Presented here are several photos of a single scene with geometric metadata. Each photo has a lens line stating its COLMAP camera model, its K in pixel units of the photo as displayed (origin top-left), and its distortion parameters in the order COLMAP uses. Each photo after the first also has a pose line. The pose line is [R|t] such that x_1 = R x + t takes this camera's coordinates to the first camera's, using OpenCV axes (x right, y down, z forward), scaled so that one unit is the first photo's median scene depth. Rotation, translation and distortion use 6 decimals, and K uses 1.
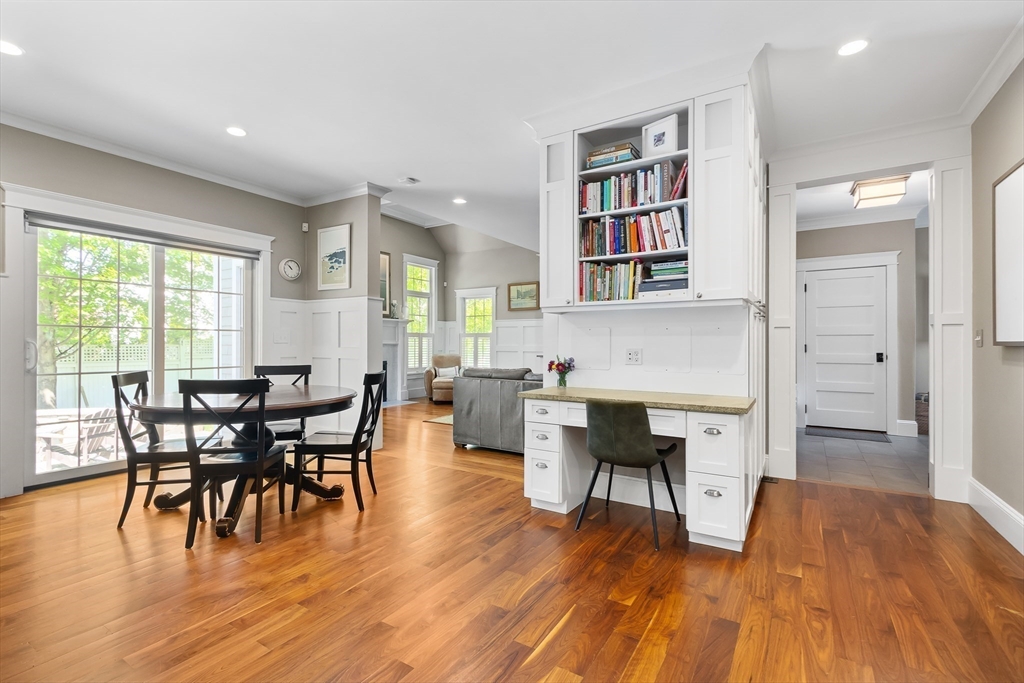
lens RADIAL K [[473.0, 0, 503.5], [0, 473.0, 343.3], [0, 0, 1]] dist [0.001859, 0.000334]
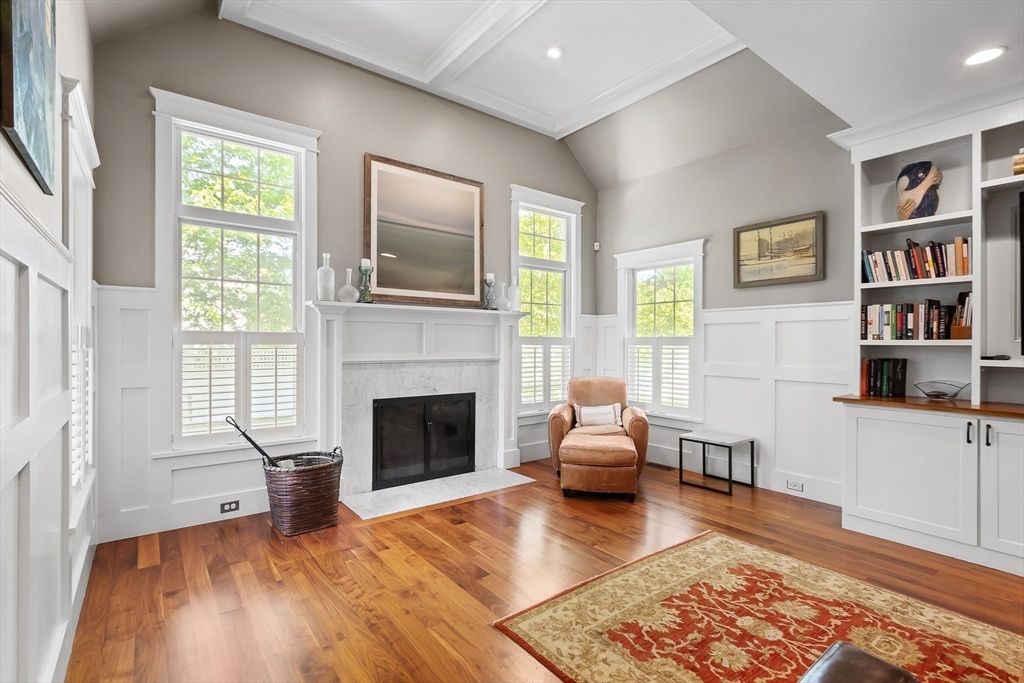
lens RADIAL K [[473.0, 0, 488.8], [0, 473.0, 337.2], [0, 0, 1]] dist [0.001859, 0.000334]
pose [[0.928747, -0.000486, -0.370714, -0.040644], [-0.003549, 0.999942, -0.010205, -0.016163], [0.370698, 0.010793, 0.928691, 0.495662]]
